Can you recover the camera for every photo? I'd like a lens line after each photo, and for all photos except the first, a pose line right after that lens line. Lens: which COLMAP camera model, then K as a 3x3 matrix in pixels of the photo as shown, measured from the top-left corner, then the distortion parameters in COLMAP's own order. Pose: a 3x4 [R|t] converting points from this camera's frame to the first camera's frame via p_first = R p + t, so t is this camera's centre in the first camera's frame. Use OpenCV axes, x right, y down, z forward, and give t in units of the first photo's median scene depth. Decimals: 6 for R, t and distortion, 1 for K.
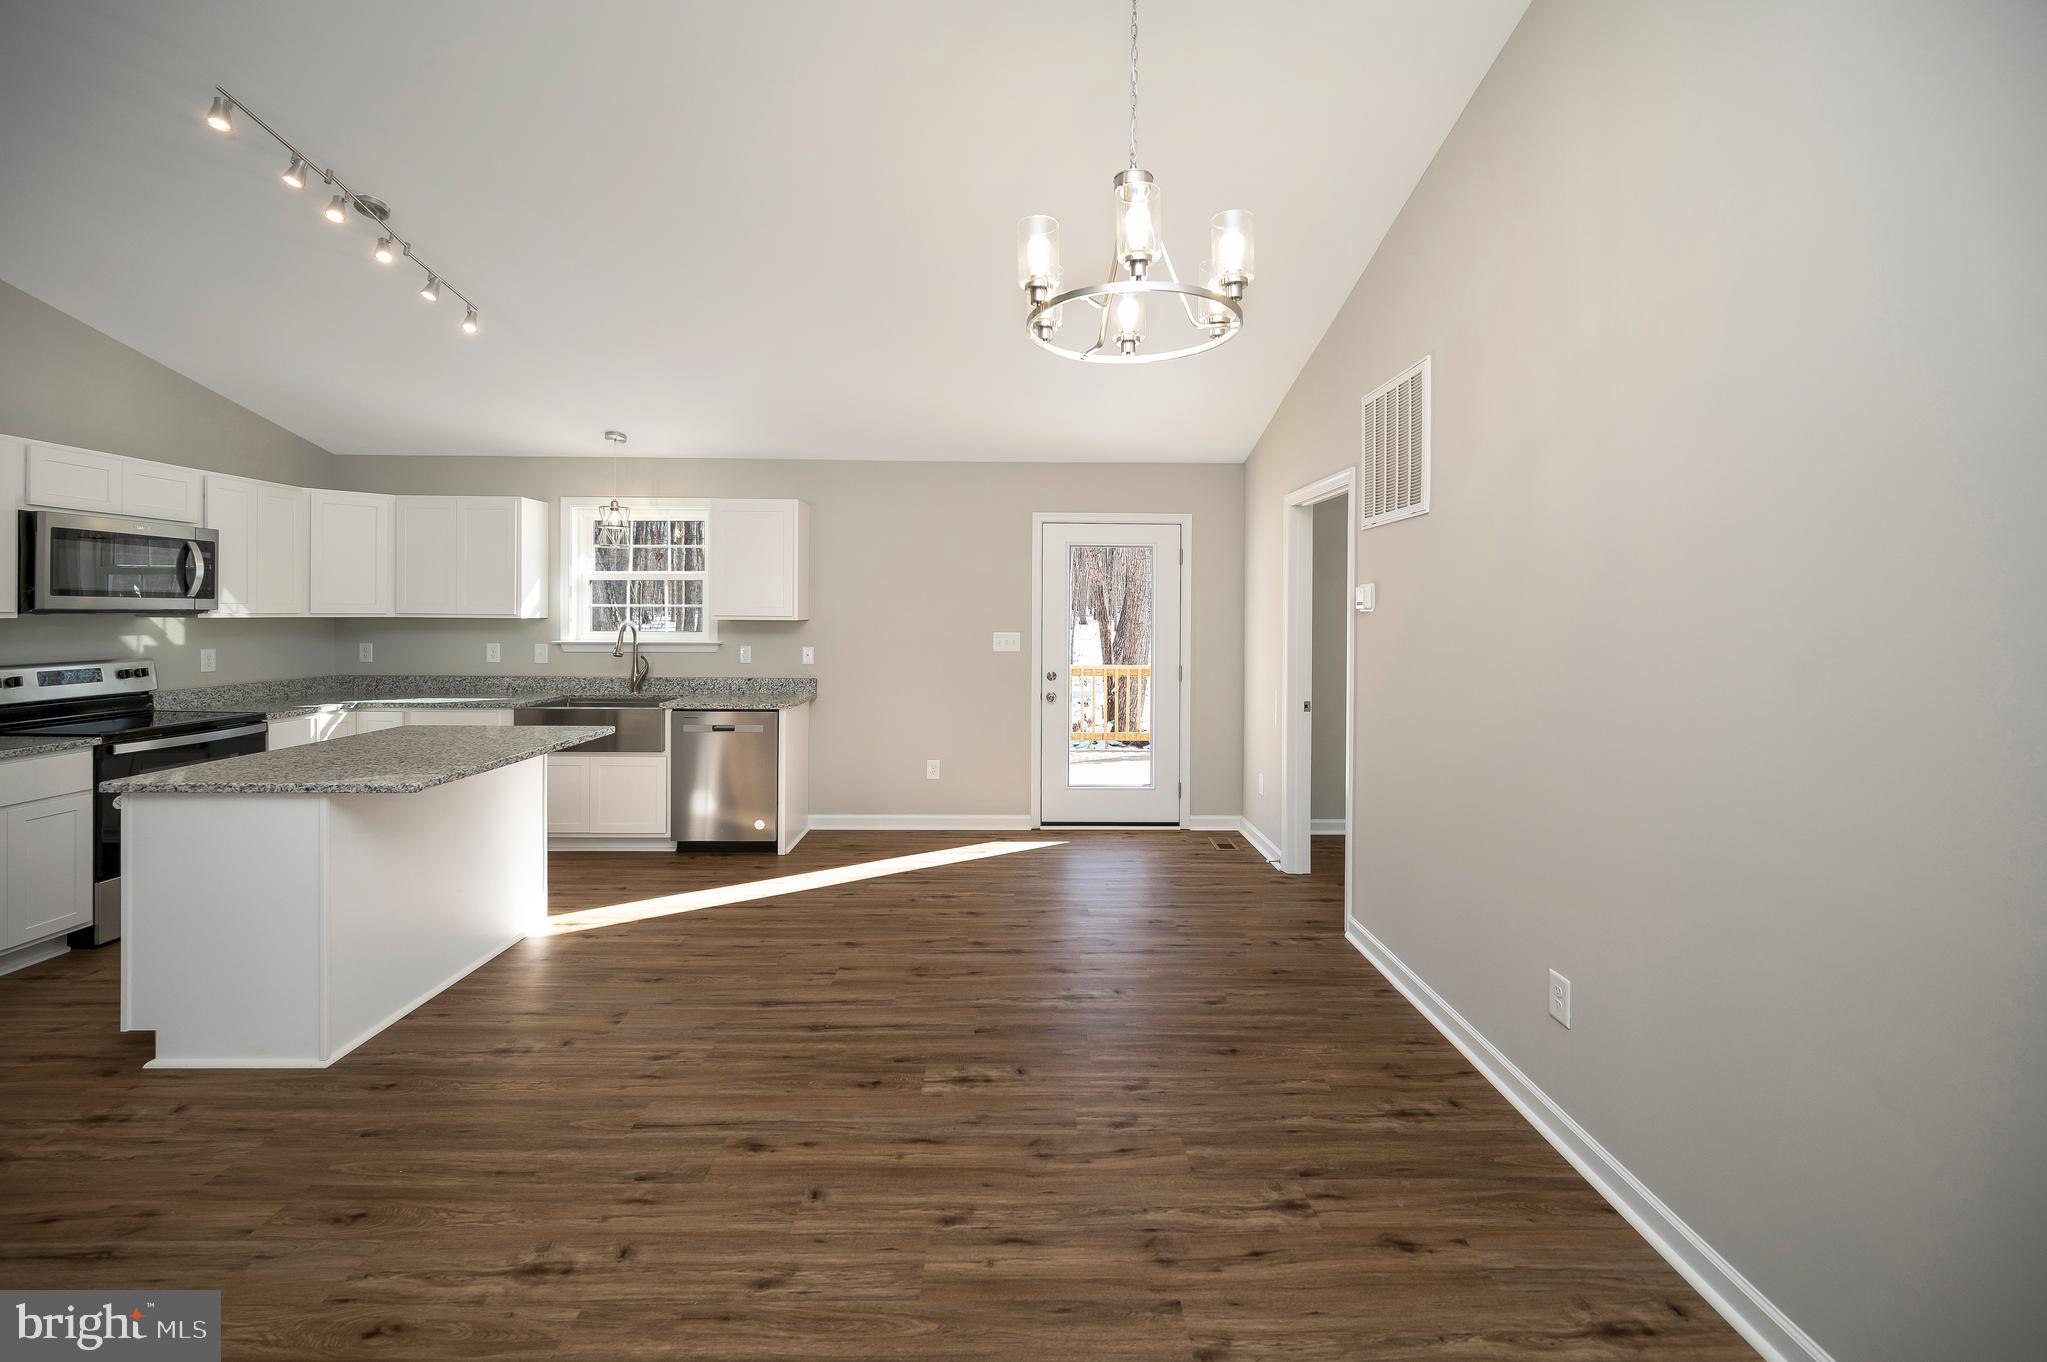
lens RADIAL K [[829.2, 0, 1049.0], [0, 829.2, 613.3], [0, 0, 1]] dist [-0.007433, 0.000617]
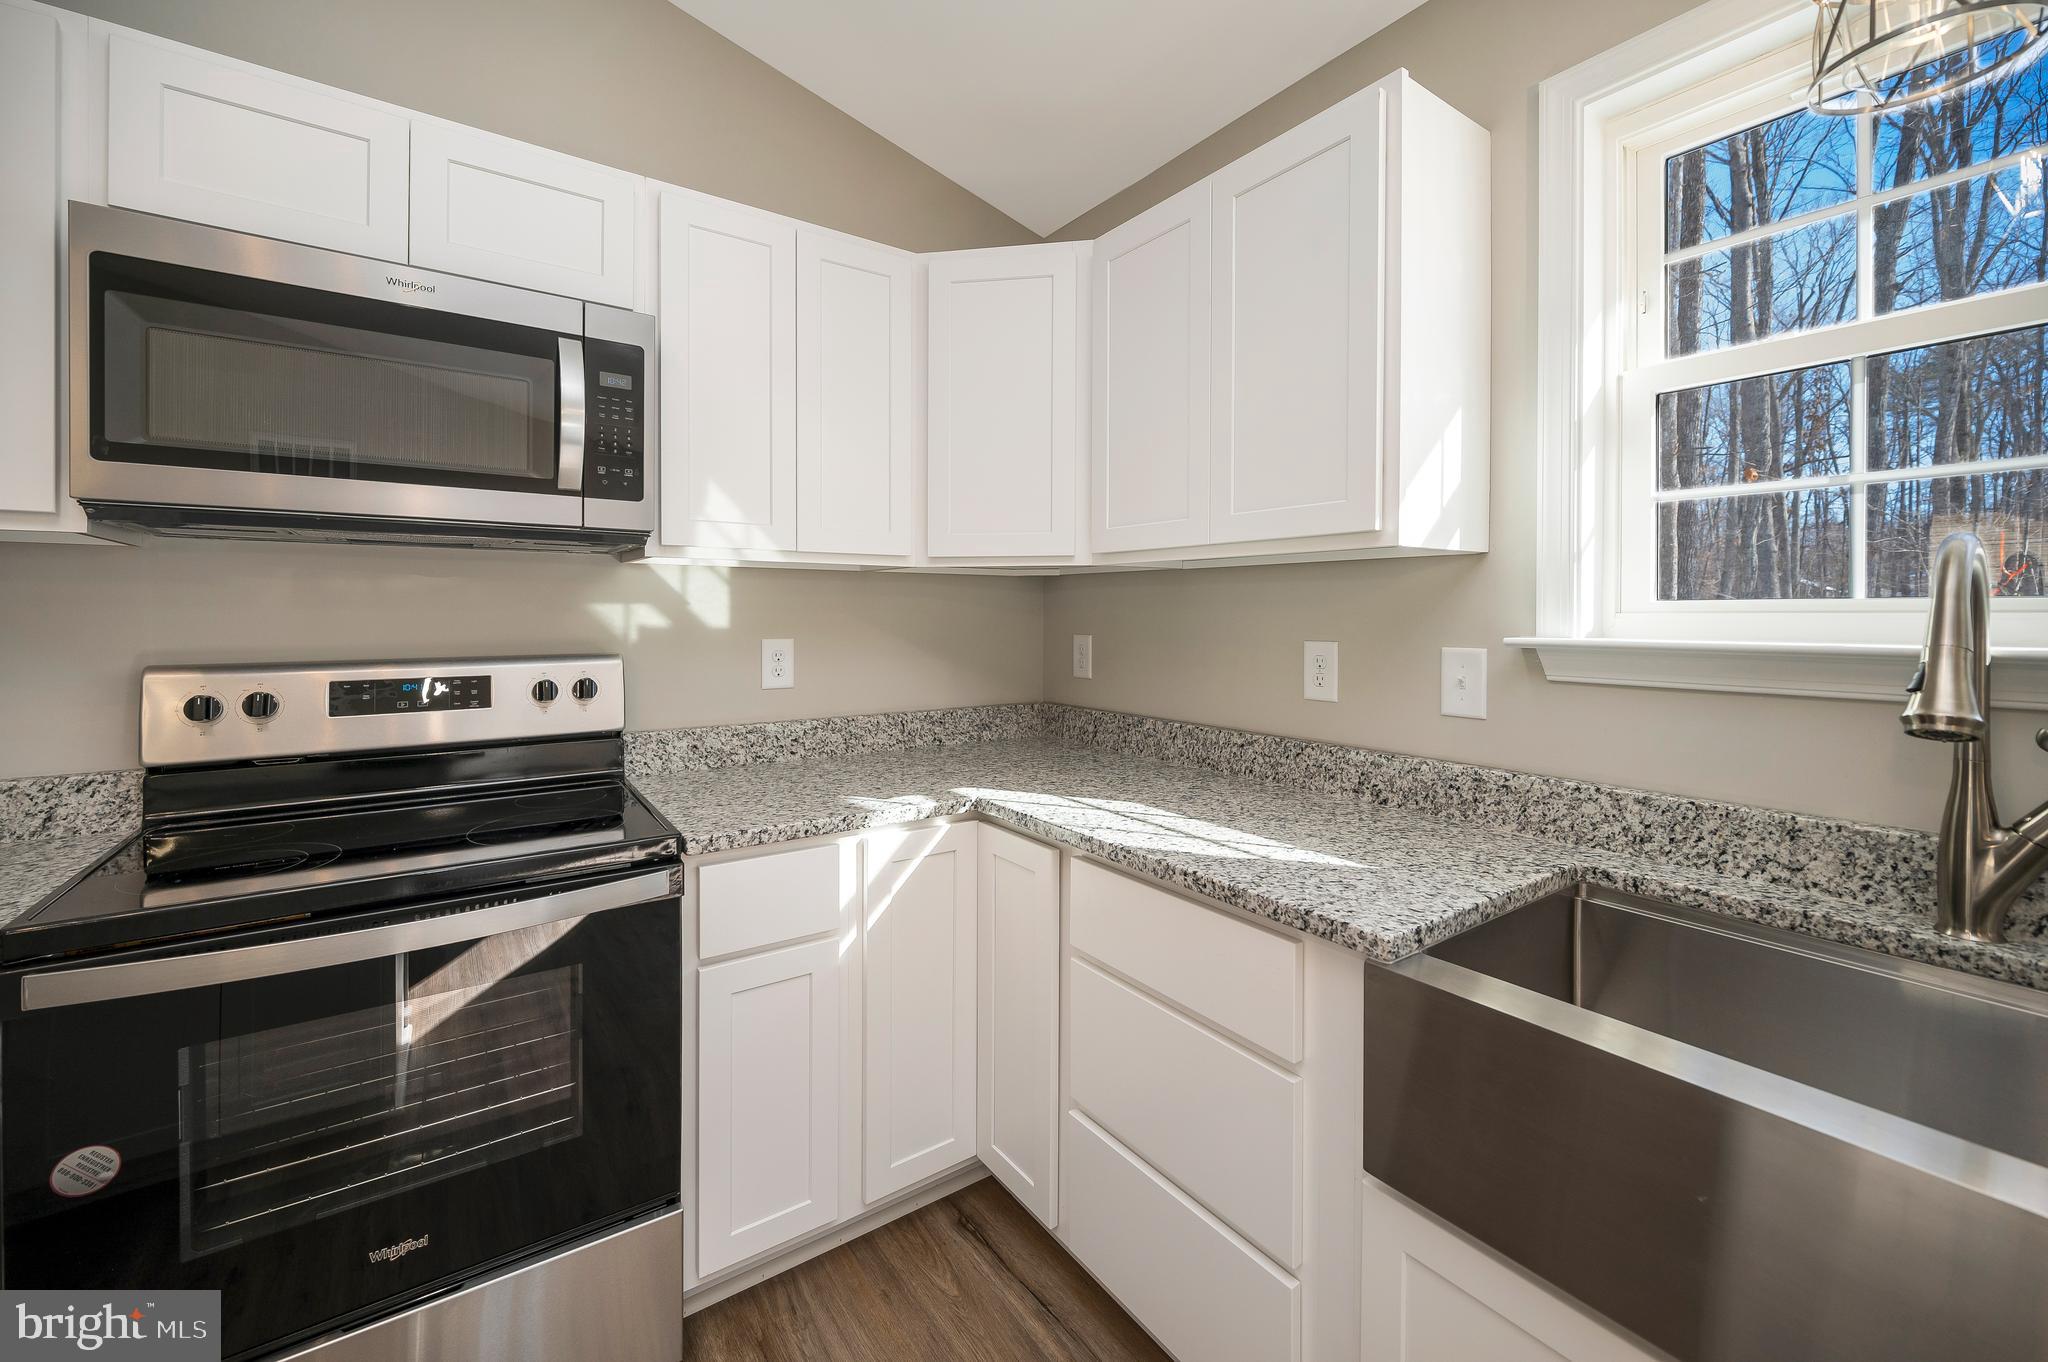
lens RADIAL K [[829.6, 0, 1069.6], [0, 829.6, 620.3], [0, 0, 1]] dist [-0.007433, 0.000617]
pose [[0.575058, 0.001434, -0.818112, -0.562226], [-0.000059, 0.999999, 0.001711, 0.033532], [0.818113, -0.000936, 0.575057, 0.887621]]
